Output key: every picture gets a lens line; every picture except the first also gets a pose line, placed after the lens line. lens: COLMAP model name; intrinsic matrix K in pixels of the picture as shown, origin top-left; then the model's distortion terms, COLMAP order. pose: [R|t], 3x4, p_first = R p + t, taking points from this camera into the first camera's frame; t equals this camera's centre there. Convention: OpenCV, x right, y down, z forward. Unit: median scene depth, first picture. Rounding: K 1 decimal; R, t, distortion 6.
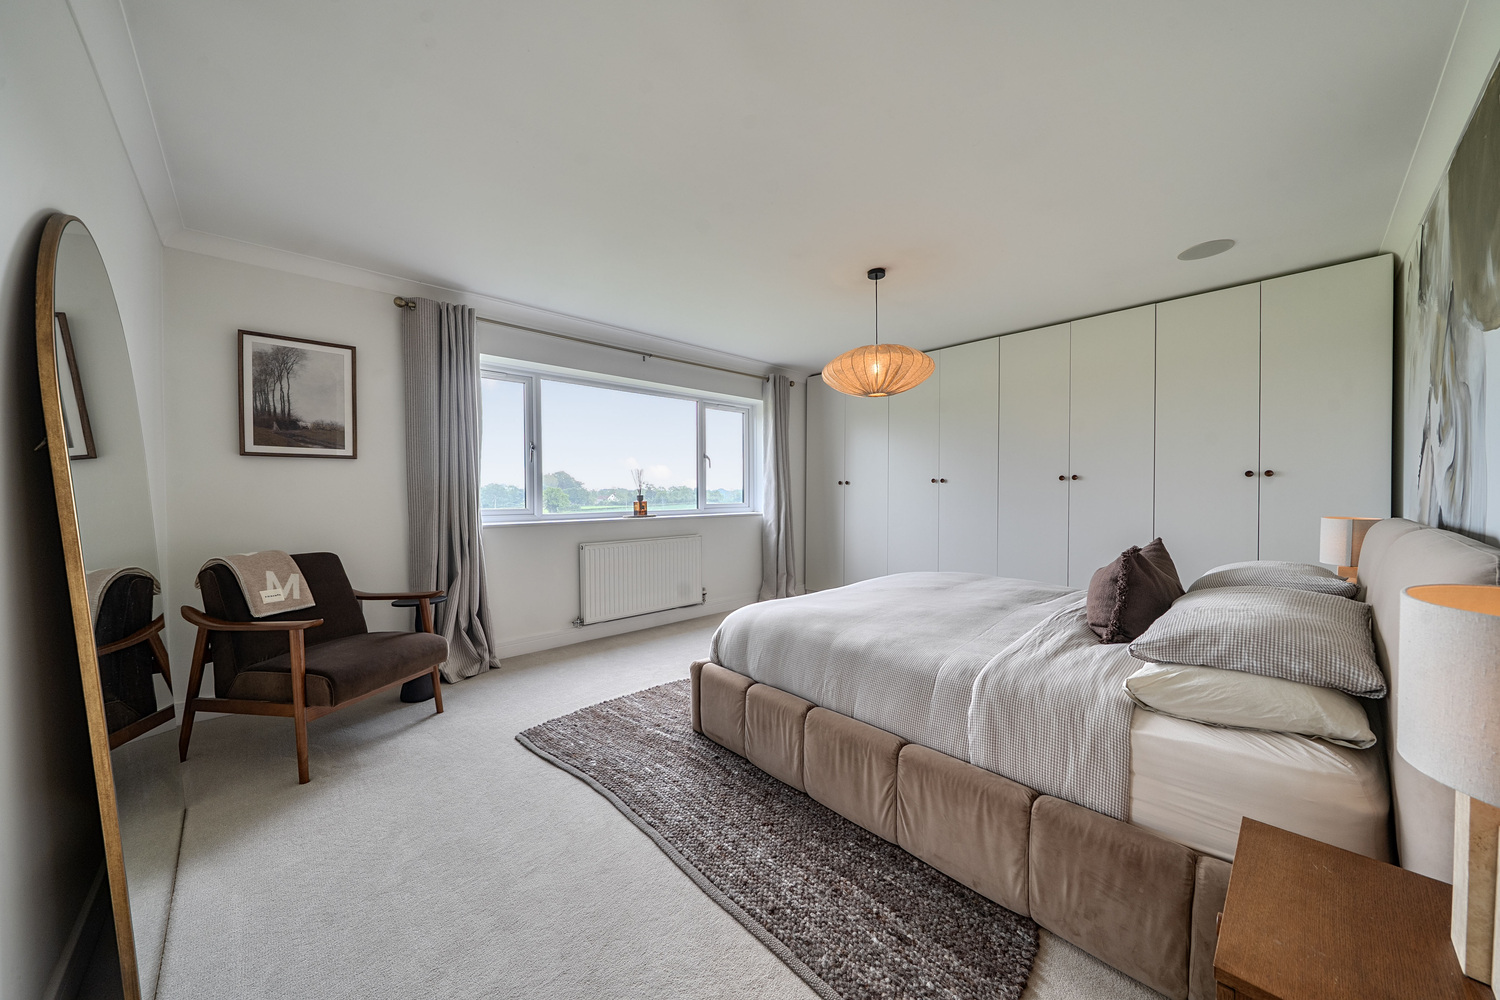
lens RADIAL K [[506.8, 0, 750.0], [0, 506.8, 500.0], [0, 0, 1]] dist [0.000577, -0.000109]
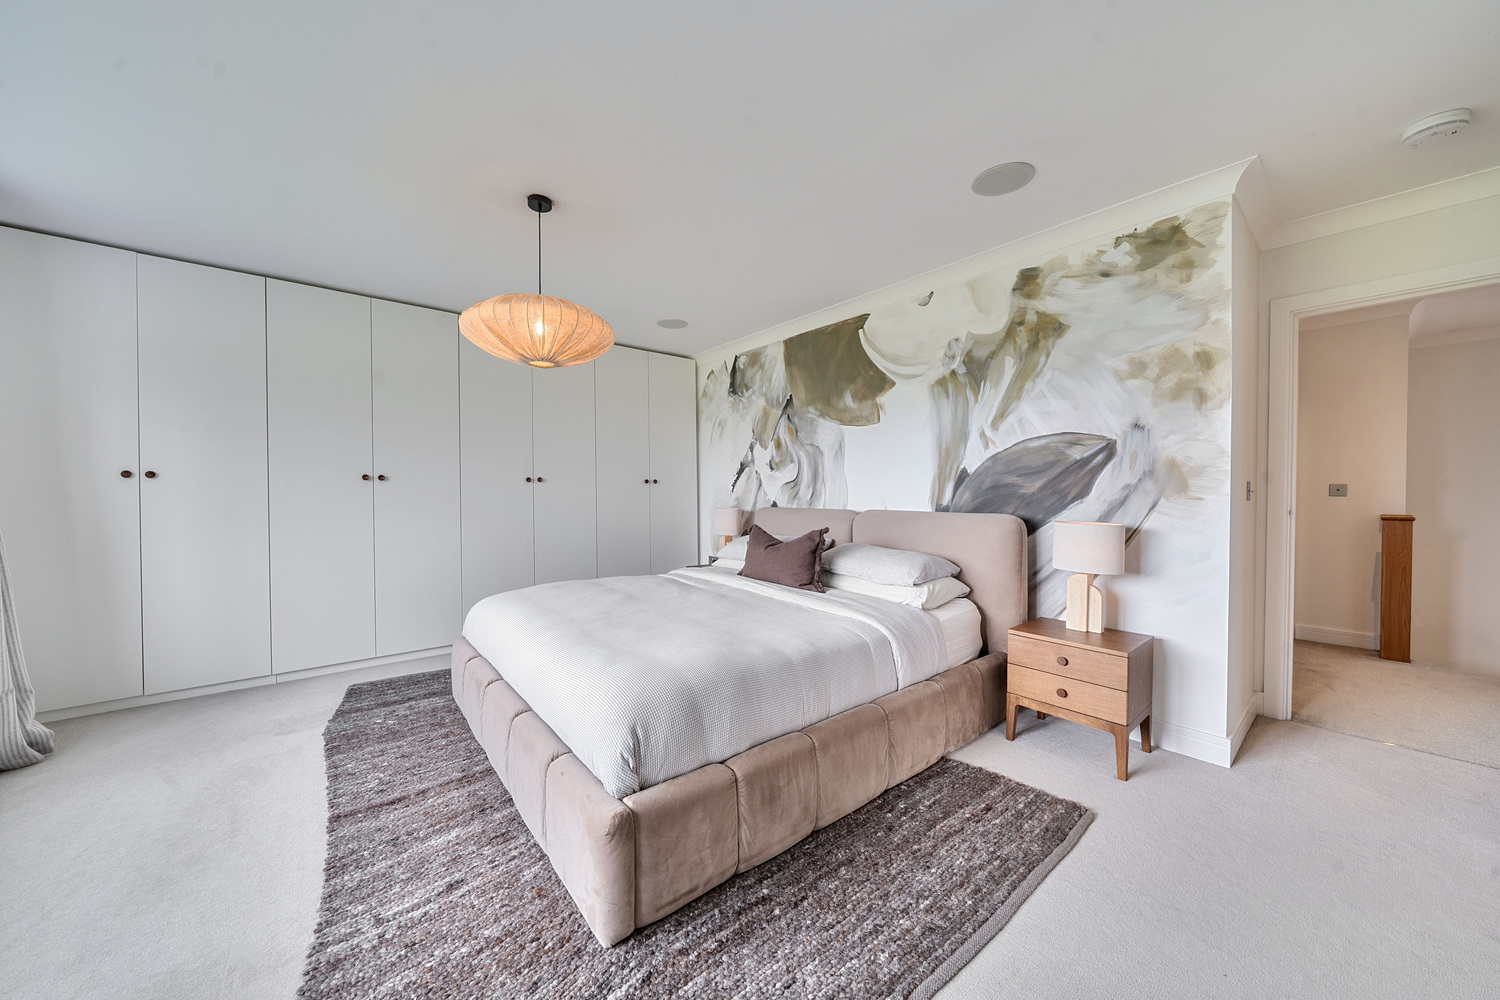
lens RADIAL K [[506.8, 0, 750.0], [0, 506.8, 500.0], [0, 0, 1]] dist [0.000577, -0.000109]
pose [[0.088852, -0.008667, 0.996007, -0.706465], [0.012386, 0.999894, 0.007596, -0.010483], [-0.995968, 0.011661, 0.088950, 0.927346]]
